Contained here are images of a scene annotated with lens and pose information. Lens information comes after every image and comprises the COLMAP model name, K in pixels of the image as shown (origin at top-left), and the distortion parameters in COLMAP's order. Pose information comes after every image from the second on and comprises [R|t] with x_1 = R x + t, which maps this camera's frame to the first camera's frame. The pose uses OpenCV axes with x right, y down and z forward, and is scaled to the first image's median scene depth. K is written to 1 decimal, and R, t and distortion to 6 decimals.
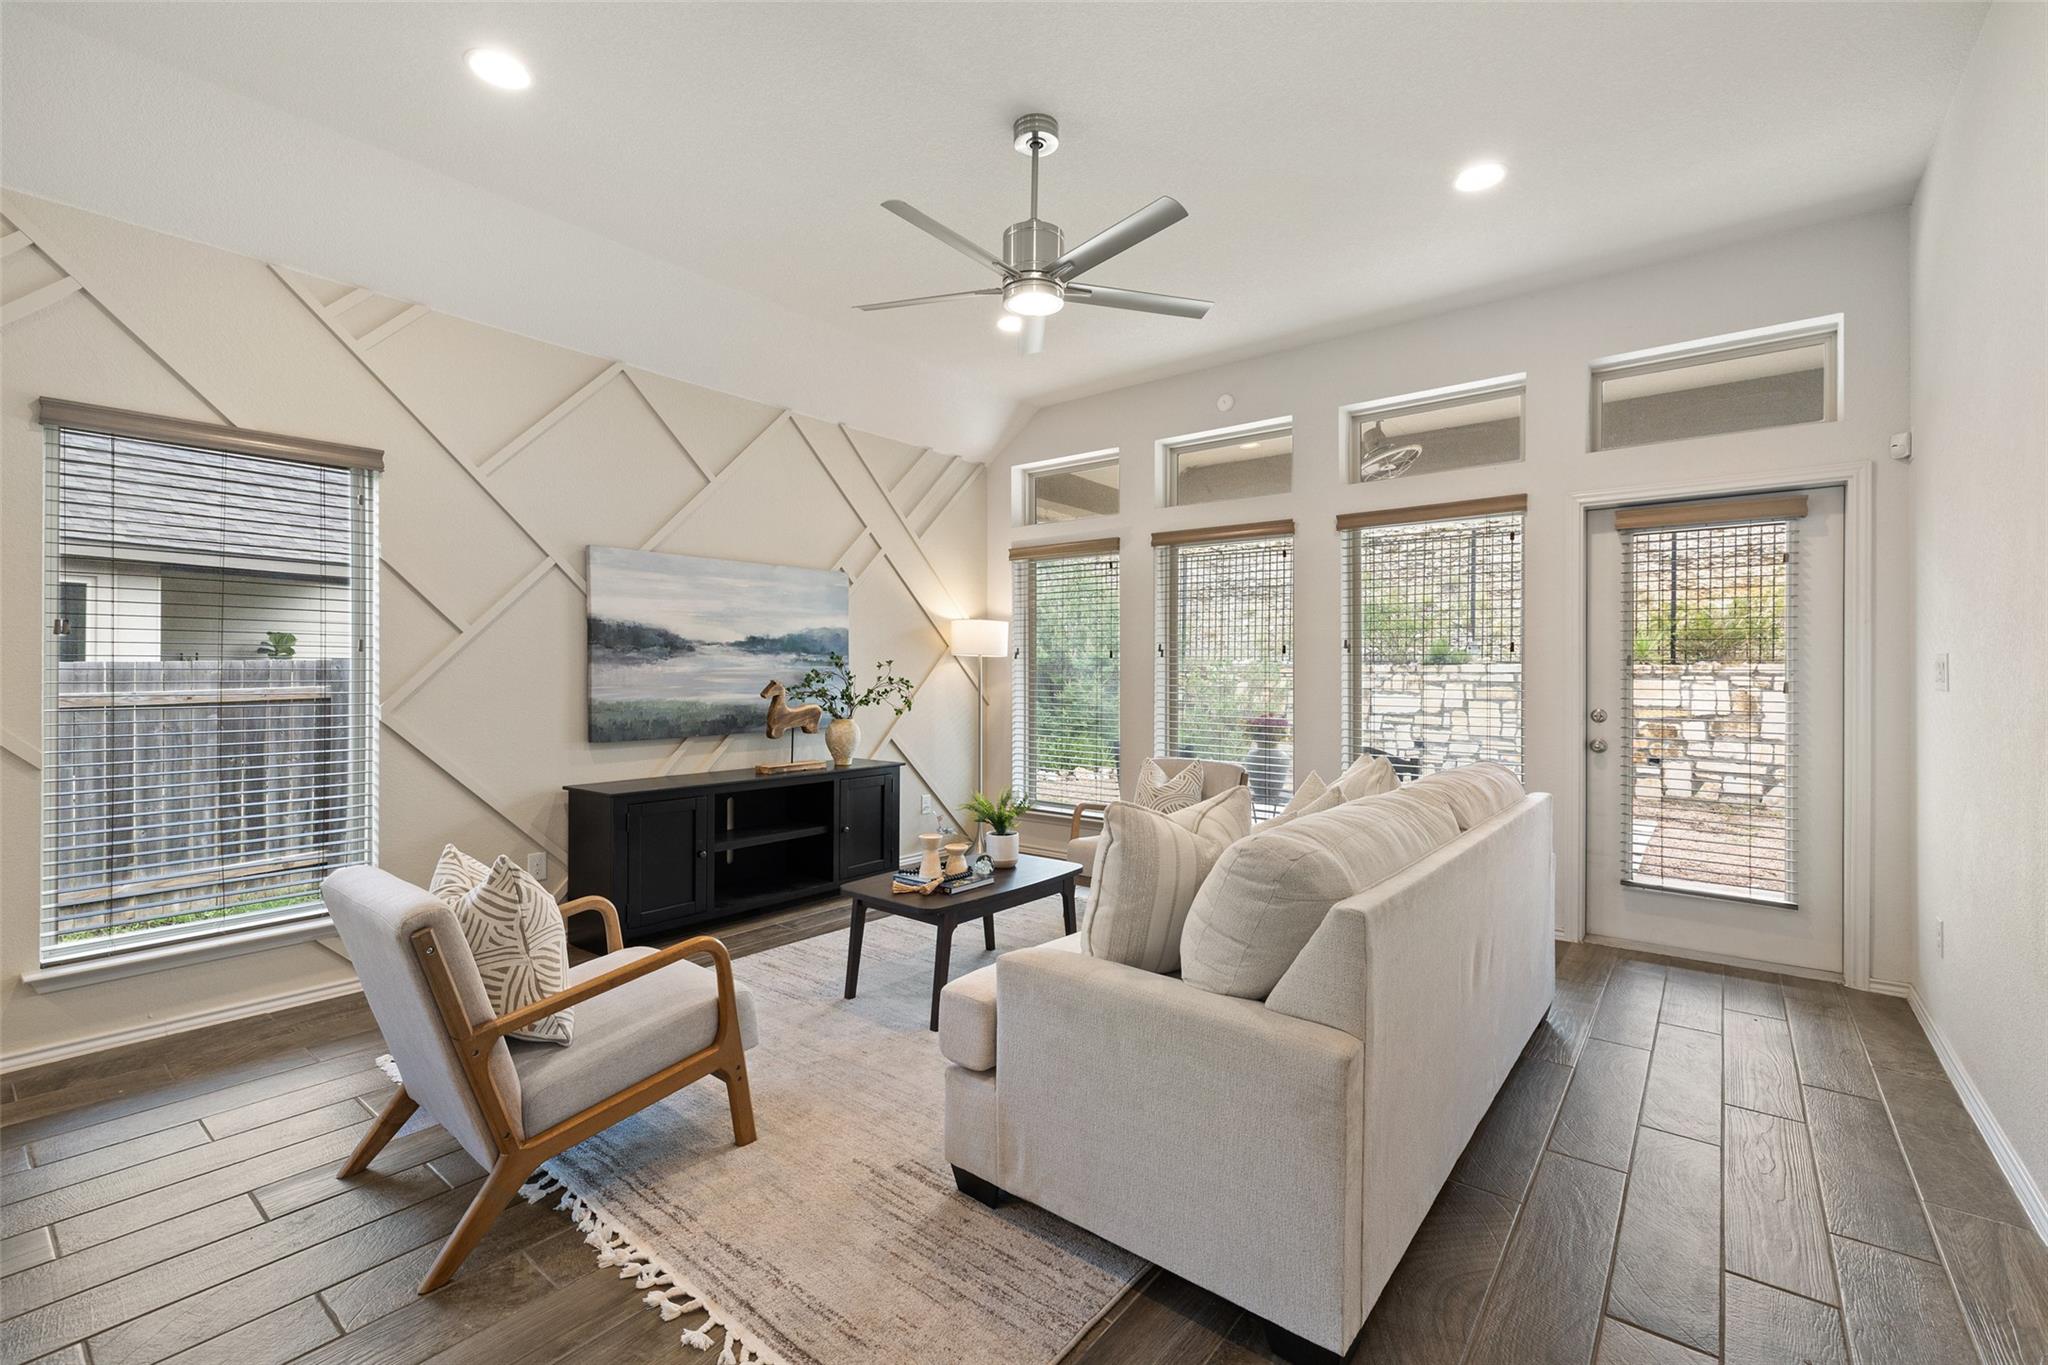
lens RADIAL K [[863.7, 0, 1011.4], [0, 863.7, 675.4], [0, 0, 1]] dist [0.002247, 0.001020]
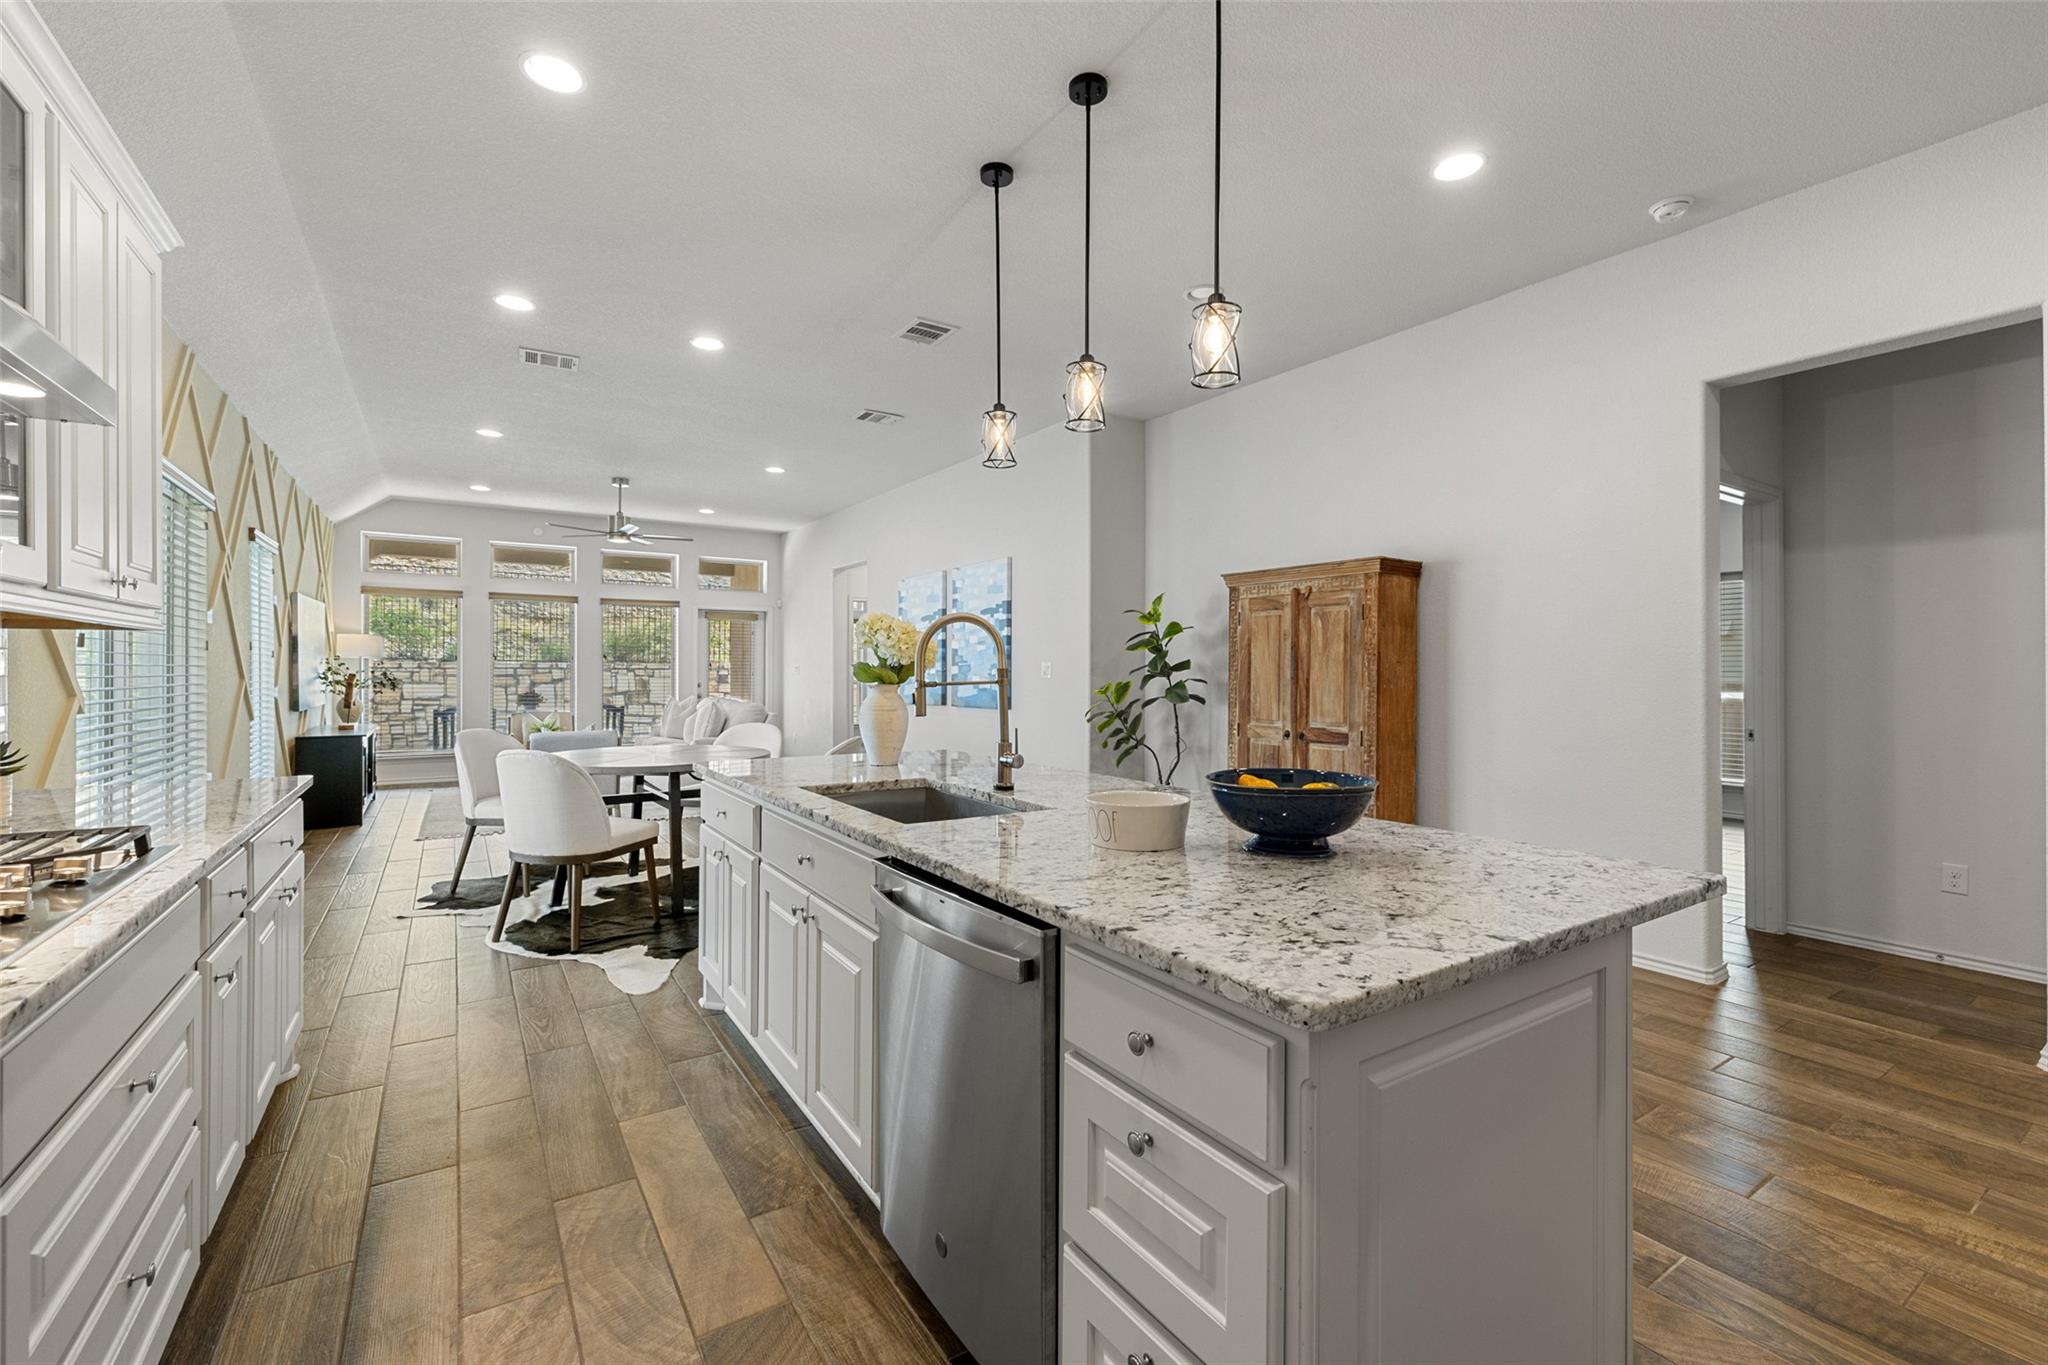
lens RADIAL K [[863.7, 0, 1020.4], [0, 863.7, 672.9], [0, 0, 1]] dist [0.002247, 0.001020]
pose [[0.295790, -0.007340, 0.955225, -0.580600], [0.003908, 0.999971, 0.006473, -0.000701], [-0.955245, 0.001818, 0.295810, -0.279487]]
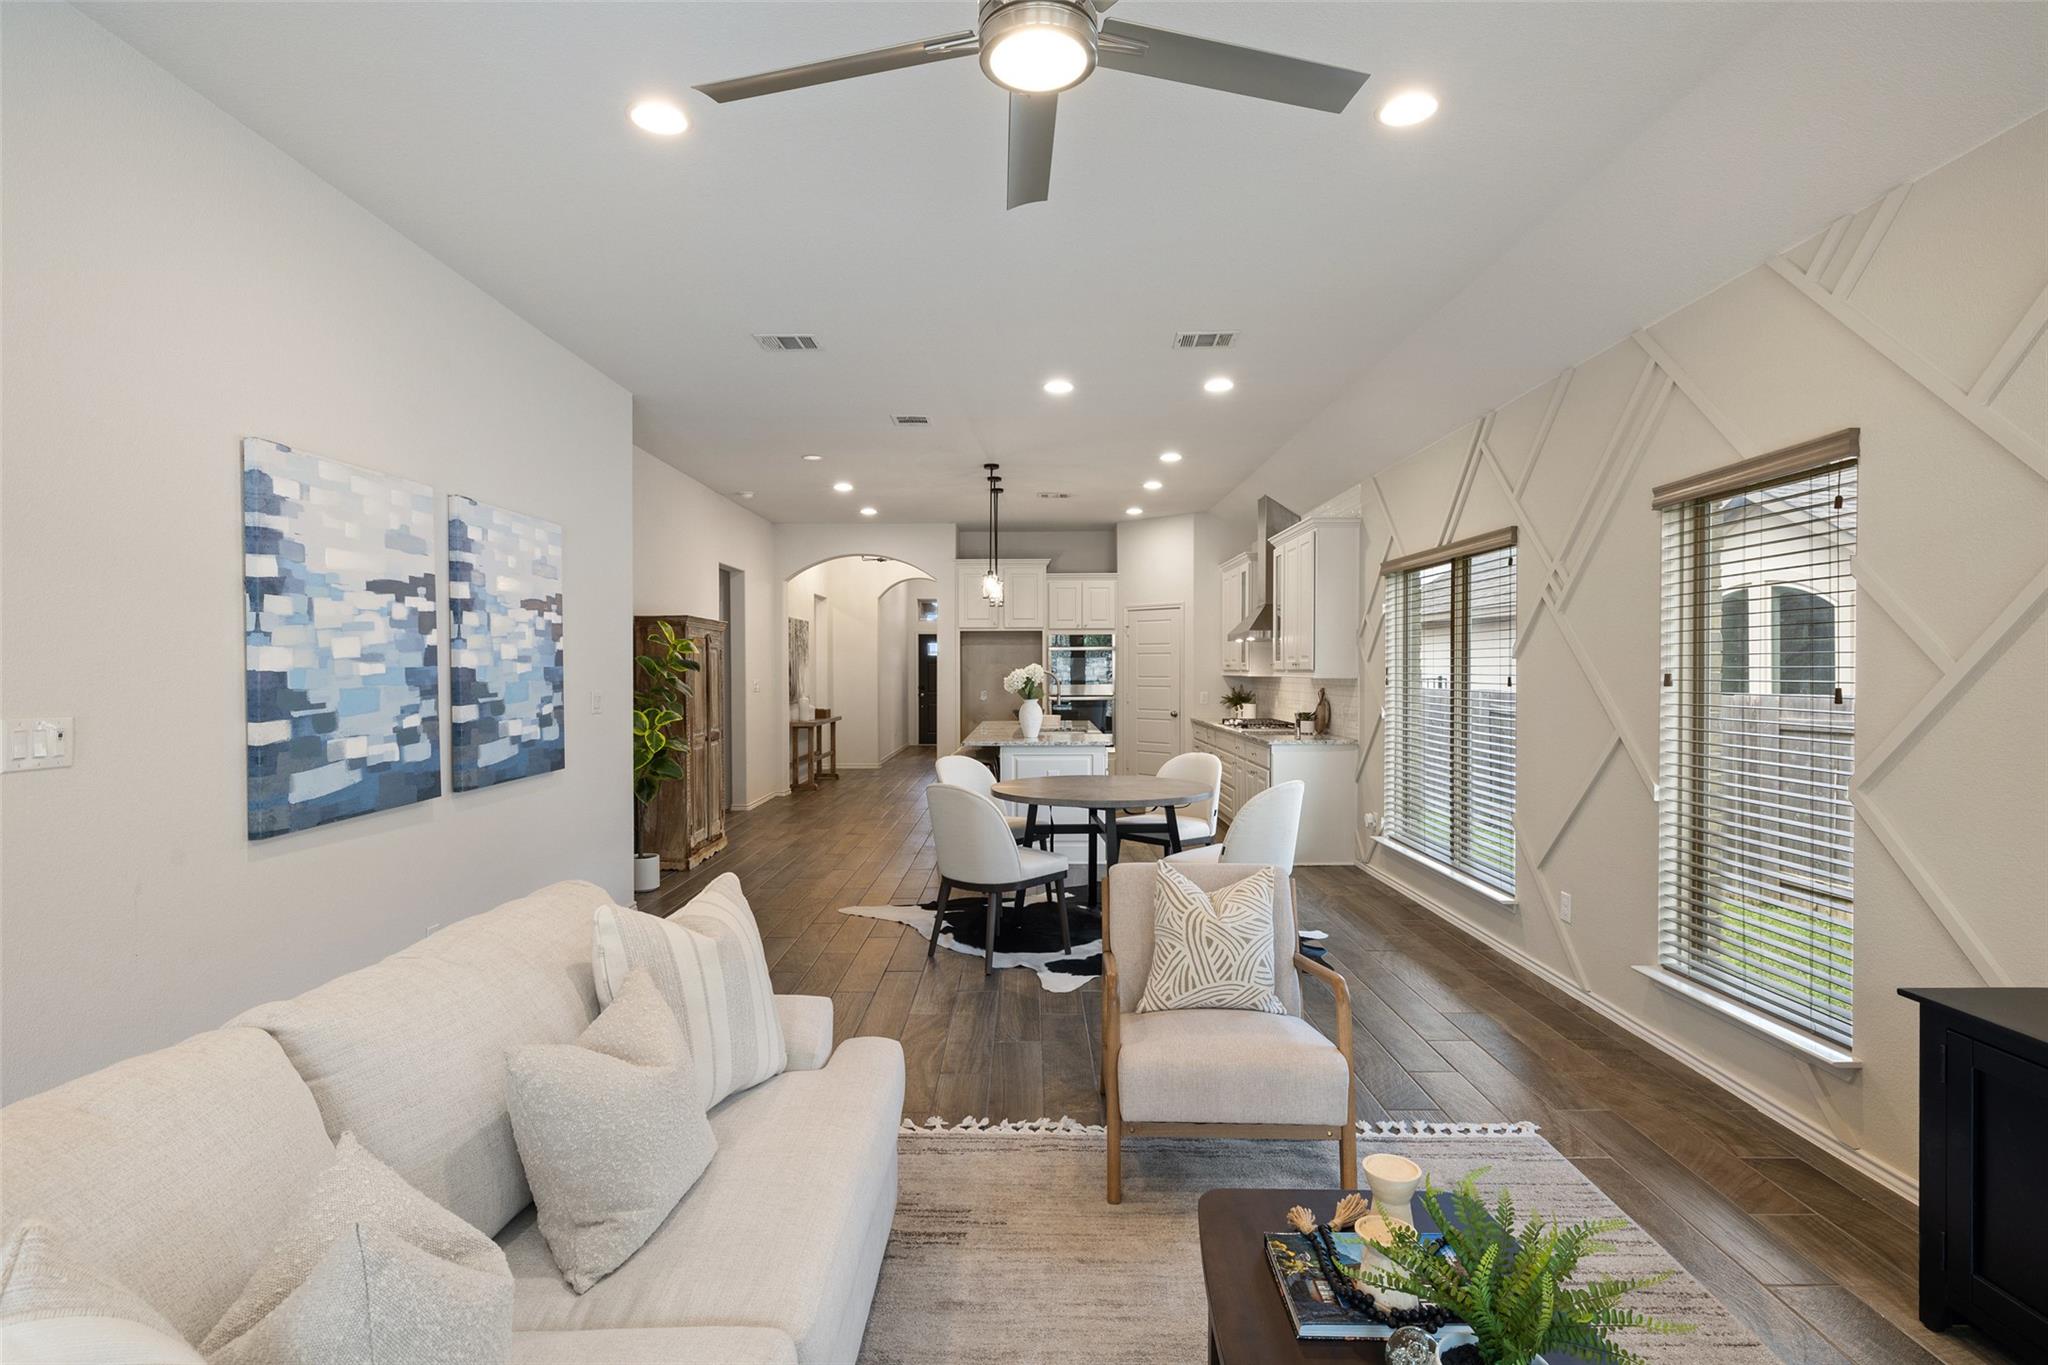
lens RADIAL K [[990.1, 0, 1030.7], [0, 990.1, 675.3], [0, 0, 1]] dist [-0.004320, -0.000193]
pose [[-0.774977, 0.005924, -0.631961, 0.152568], [0.002686, 0.999978, 0.006080, -0.017224], [0.631983, 0.003015, -0.774976, 0.385369]]
